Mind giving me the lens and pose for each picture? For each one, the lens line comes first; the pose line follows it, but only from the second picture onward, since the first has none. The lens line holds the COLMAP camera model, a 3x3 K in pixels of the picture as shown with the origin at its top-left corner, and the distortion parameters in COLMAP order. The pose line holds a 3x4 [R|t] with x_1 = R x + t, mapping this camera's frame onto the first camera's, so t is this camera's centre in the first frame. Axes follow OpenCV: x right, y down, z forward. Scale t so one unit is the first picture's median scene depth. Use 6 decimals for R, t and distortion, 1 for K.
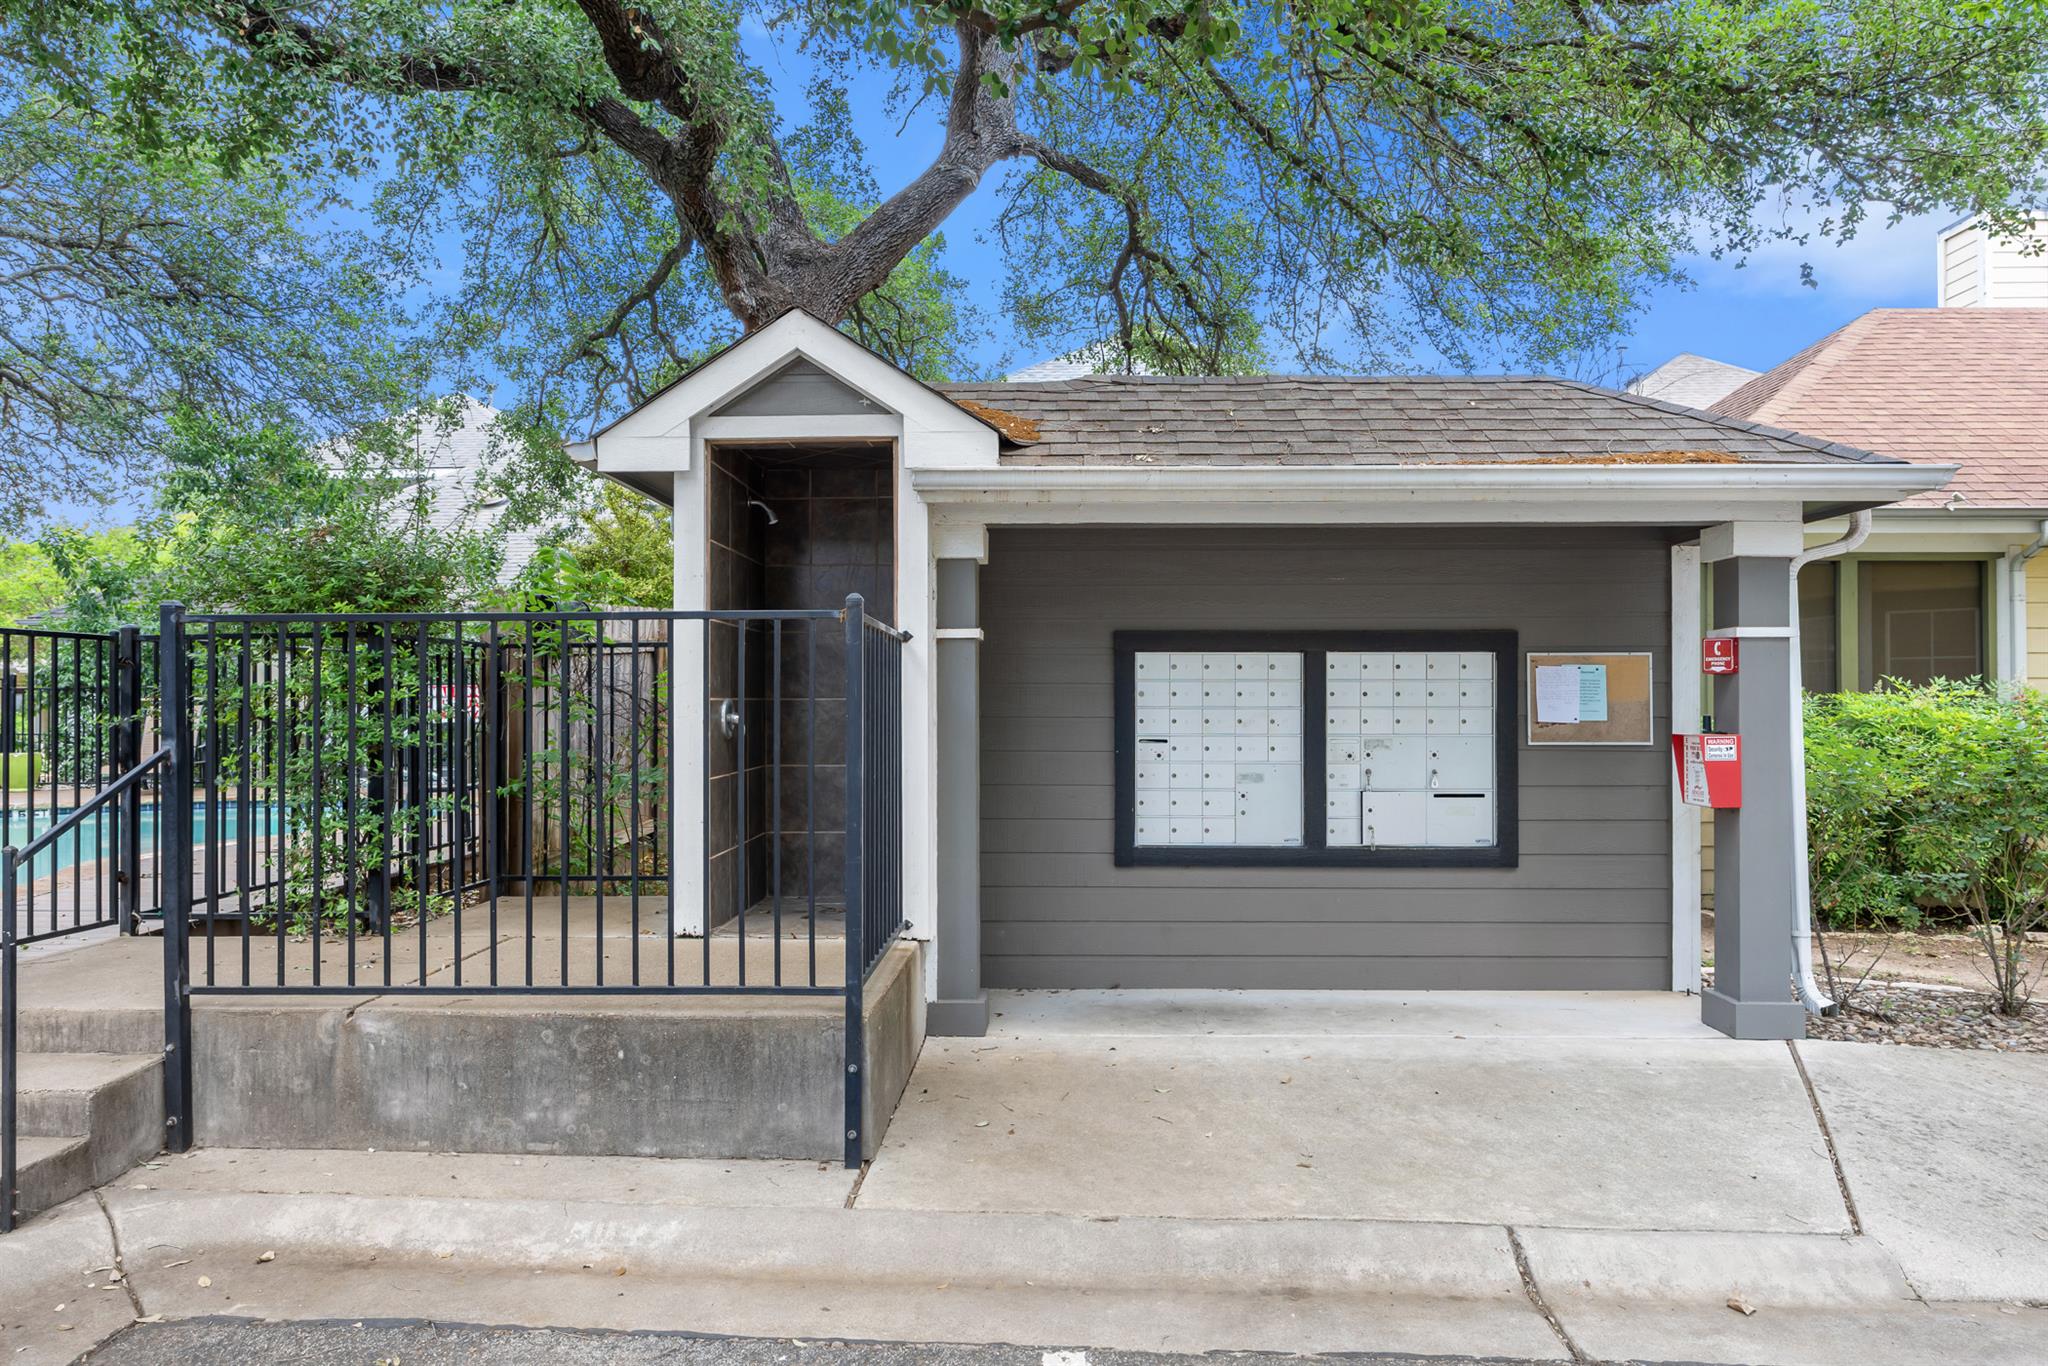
lens RADIAL K [[1295.3, 0, 1024.7], [0, 1295.3, 693.3], [0, 0, 1]] dist [-0.009958, -0.001627]
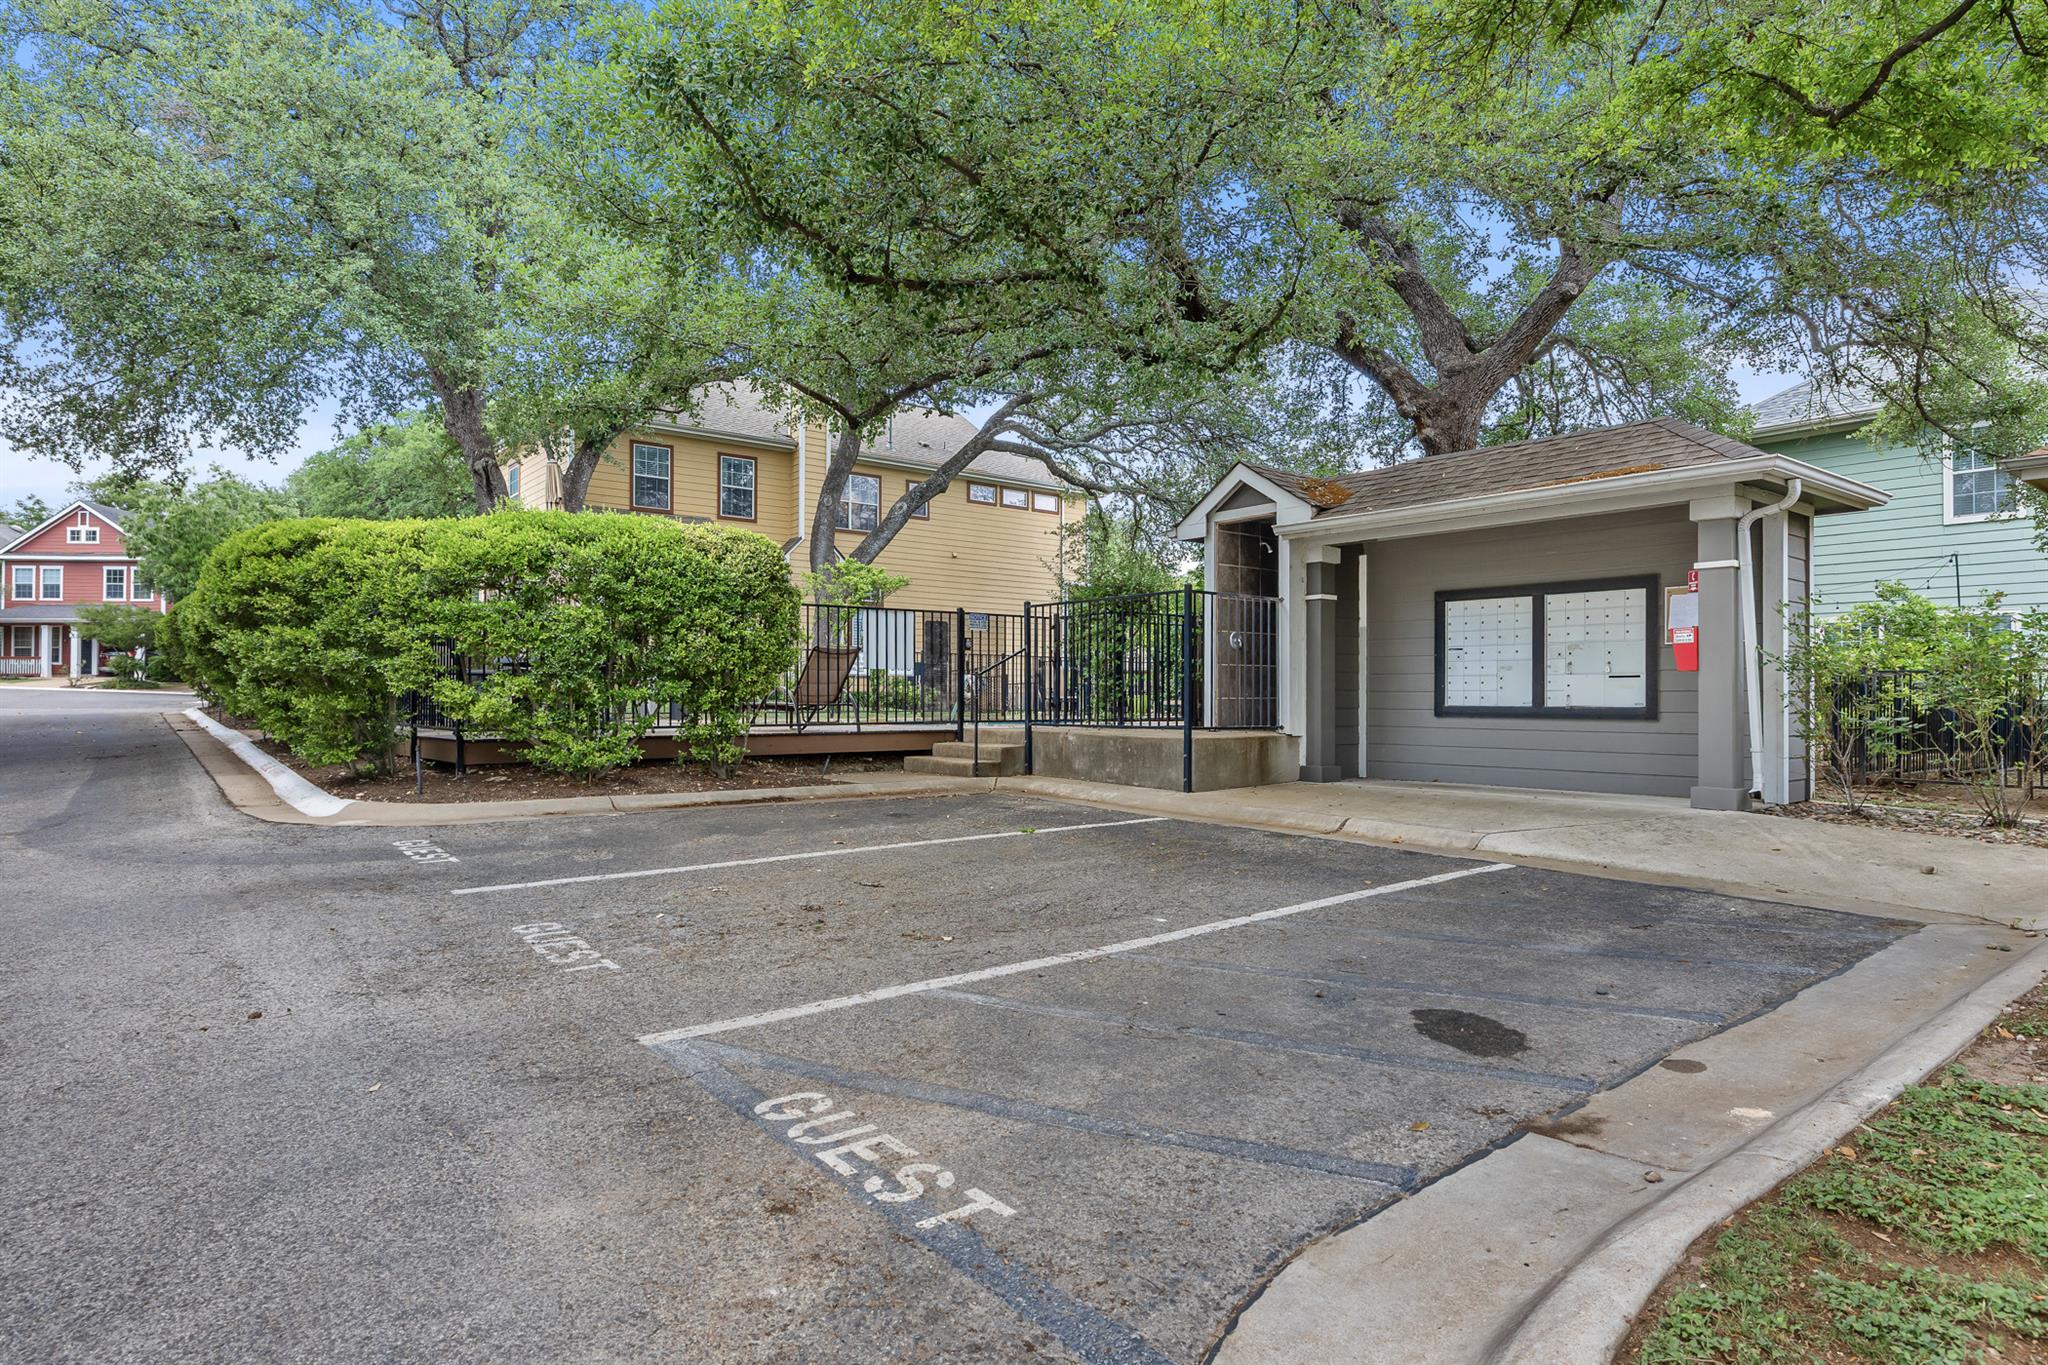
lens RADIAL K [[1121.0, 0, 1022.2], [0, 1121.0, 682.9], [0, 0, 1]] dist [-0.002247, -0.003702]
pose [[0.643948, -0.006218, -0.765044, 0.932193], [0.001301, 0.999974, -0.007032, 0.096020], [0.765068, 0.003533, 0.643940, -0.508081]]
